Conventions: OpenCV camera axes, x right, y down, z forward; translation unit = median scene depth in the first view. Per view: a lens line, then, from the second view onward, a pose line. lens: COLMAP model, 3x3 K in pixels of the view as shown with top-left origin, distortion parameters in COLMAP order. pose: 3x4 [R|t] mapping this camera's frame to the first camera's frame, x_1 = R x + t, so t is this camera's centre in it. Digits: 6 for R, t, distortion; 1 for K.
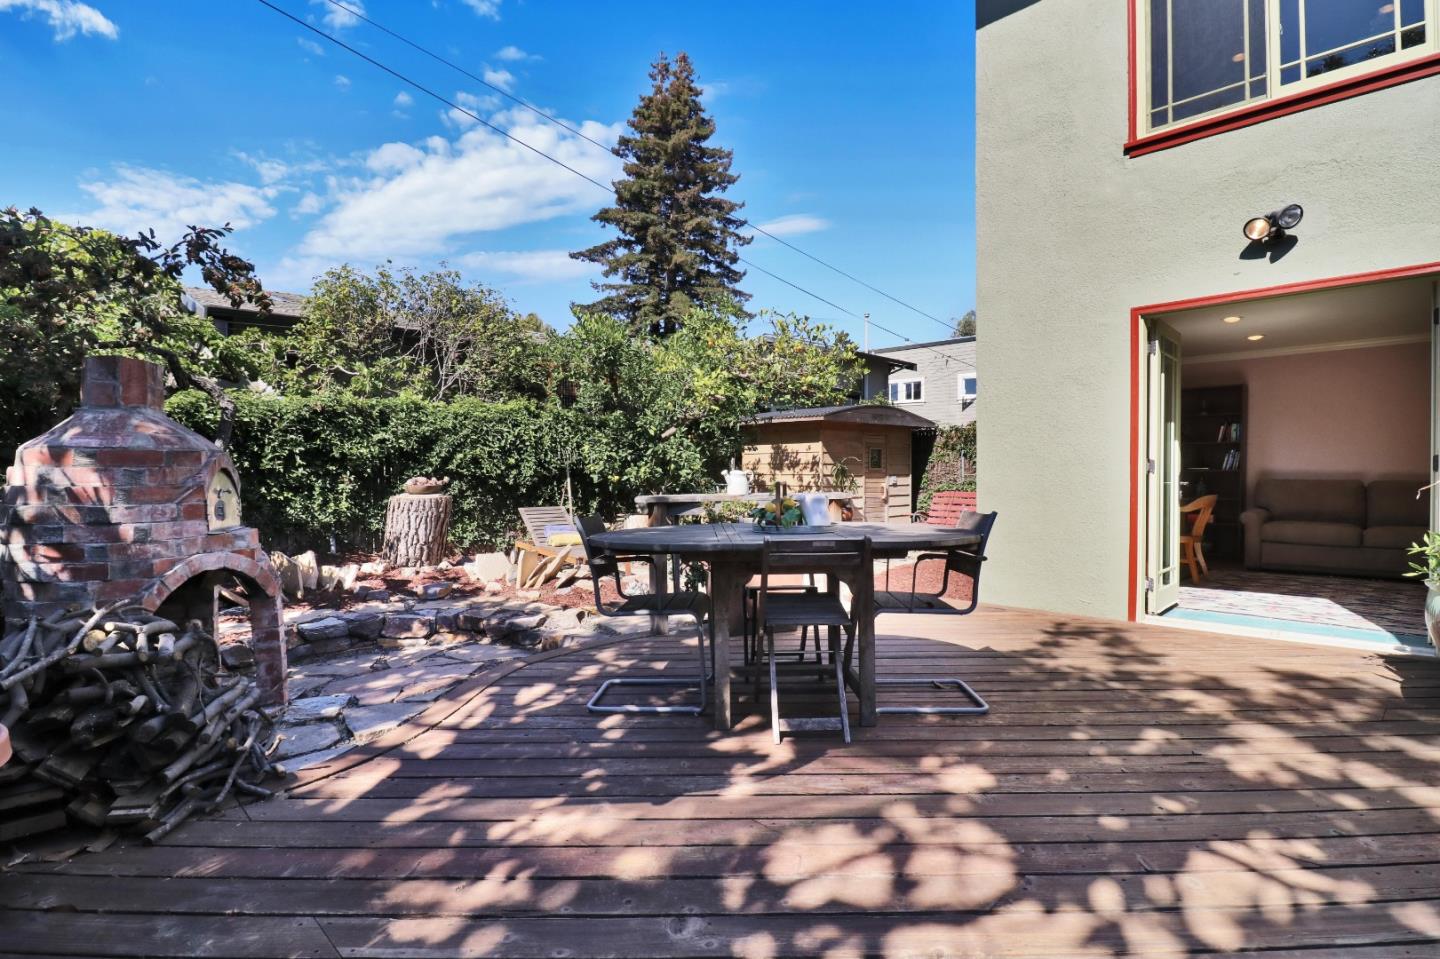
lens RADIAL K [[714.8, 0, 720.0], [0, 714.8, 479.5], [0, 0, 1]] dist [-0.024479, -0.000665]
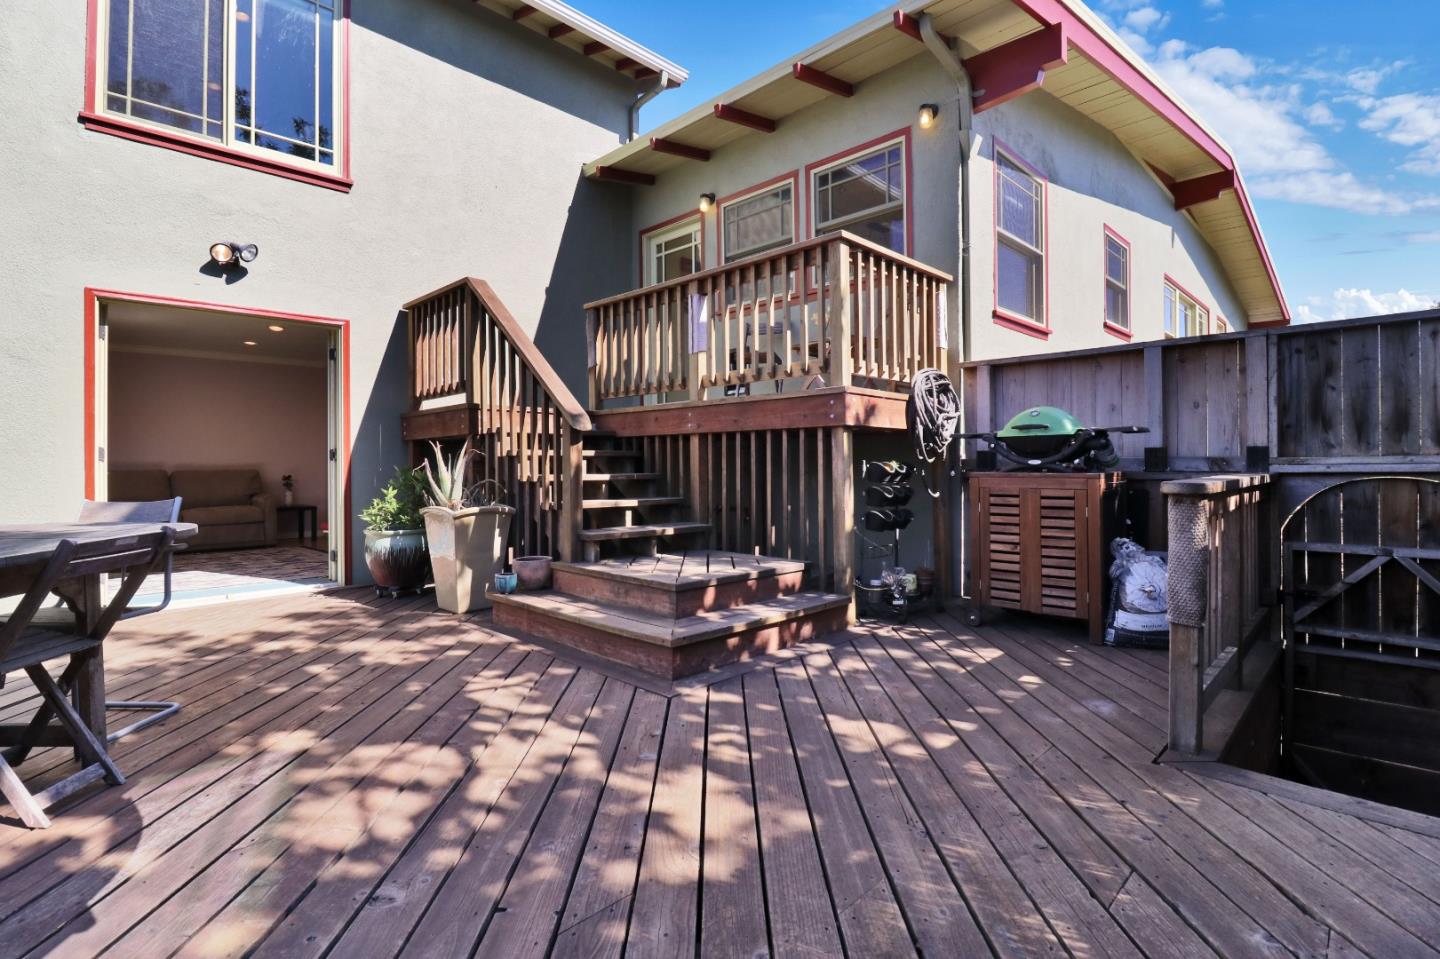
lens RADIAL K [[686.8, 0, 722.5], [0, 686.8, 461.8], [0, 0, 1]] dist [-0.001227, -0.013512]
pose [[-0.027378, 0.002306, 0.999622, -0.392100], [0.015544, 0.999877, -0.001881, 0.006290], [-0.999504, 0.015487, -0.027411, 0.201459]]
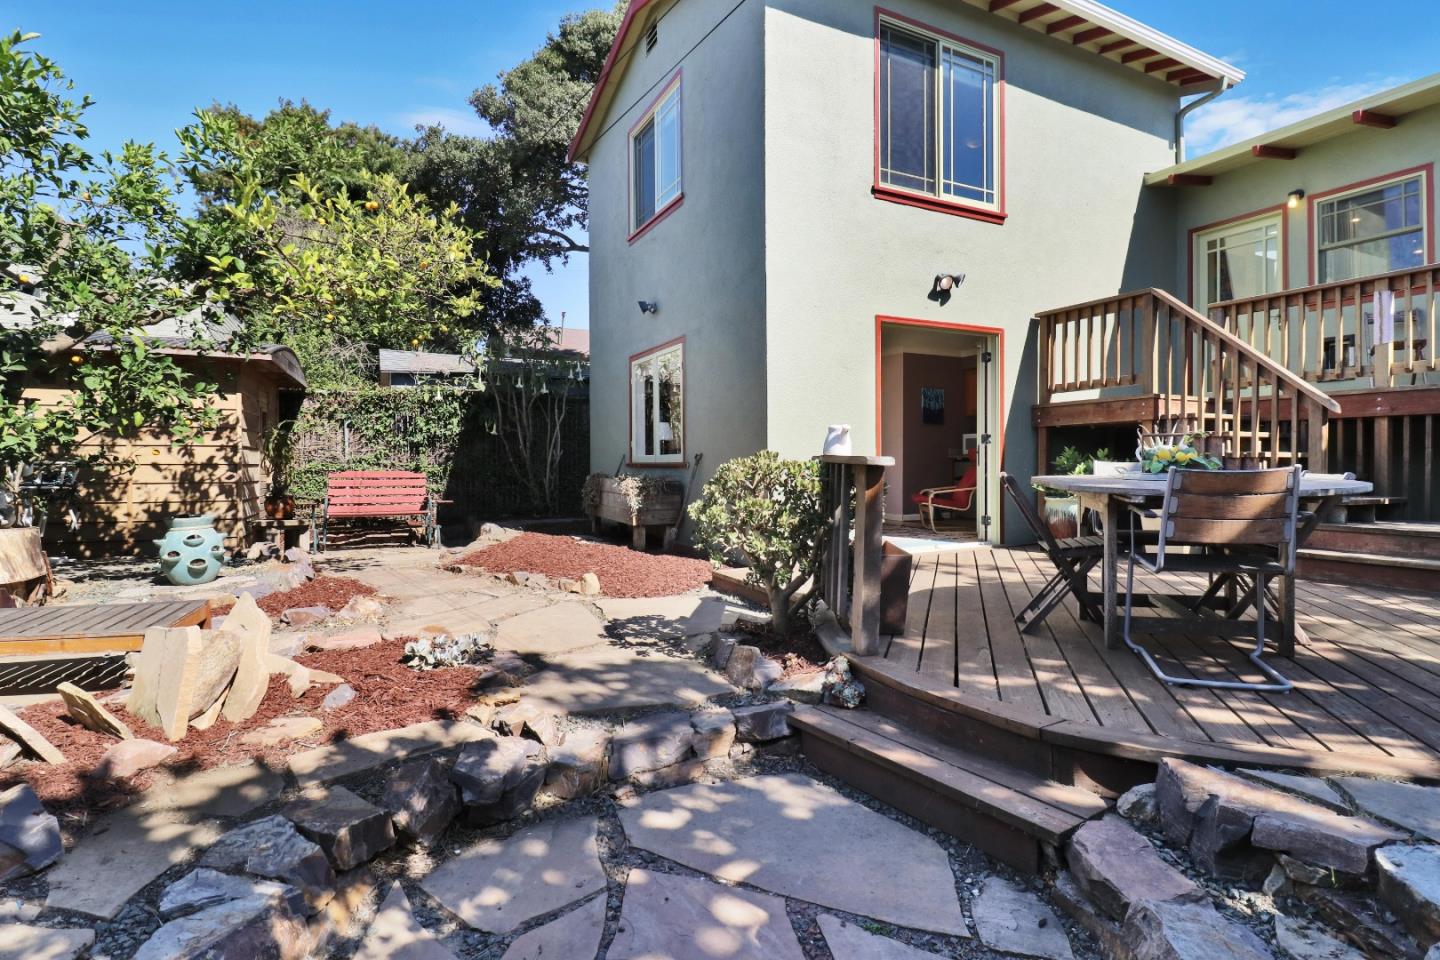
lens RADIAL K [[714.8, 0, 720.0], [0, 714.8, 480.0], [0, 0, 1]] dist [-0.024479, -0.000665]
pose [[0.306261, -0.027689, 0.951545, -0.864681], [0.008193, 0.999617, 0.026451, 0.027552], [-0.951912, -0.000305, 0.306370, 0.989599]]
